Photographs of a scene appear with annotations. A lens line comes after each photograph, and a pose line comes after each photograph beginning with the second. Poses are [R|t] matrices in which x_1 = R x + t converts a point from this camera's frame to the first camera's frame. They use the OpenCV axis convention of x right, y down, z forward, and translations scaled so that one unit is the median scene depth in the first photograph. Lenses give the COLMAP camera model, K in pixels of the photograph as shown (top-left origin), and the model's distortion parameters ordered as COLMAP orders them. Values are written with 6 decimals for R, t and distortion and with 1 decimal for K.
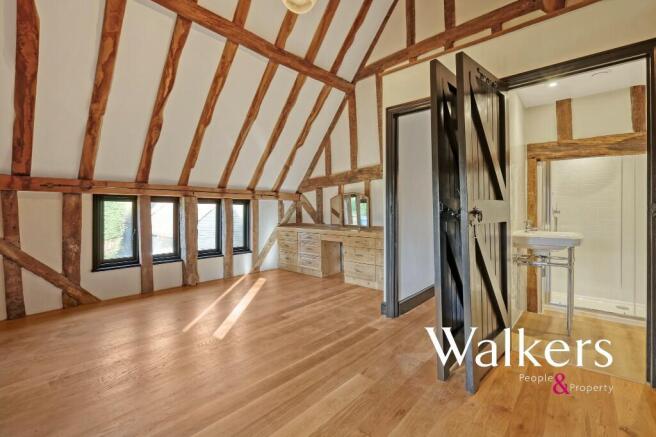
lens RADIAL K [[279.1, 0, 329.7], [0, 279.1, 214.1], [0, 0, 1]] dist [-0.004119, -0.001404]
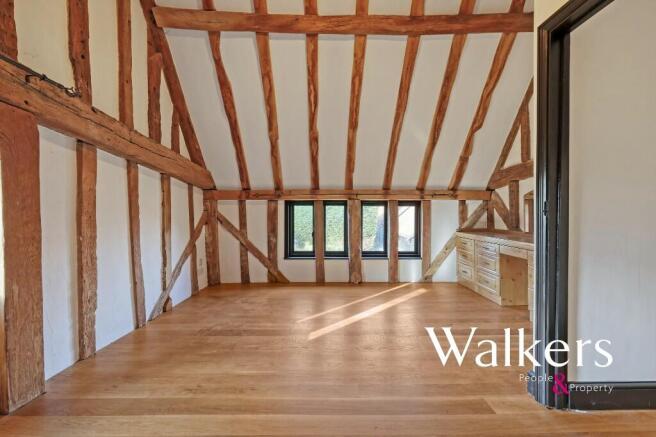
lens RADIAL K [[279.1, 0, 328.6], [0, 279.1, 218.3], [0, 0, 1]] dist [-0.004119, -0.001404]
pose [[0.680621, 0.010922, -0.732554, 0.224027], [-0.007149, 0.999940, 0.008267, 0.000757], [0.732600, -0.000390, 0.680659, 0.214542]]
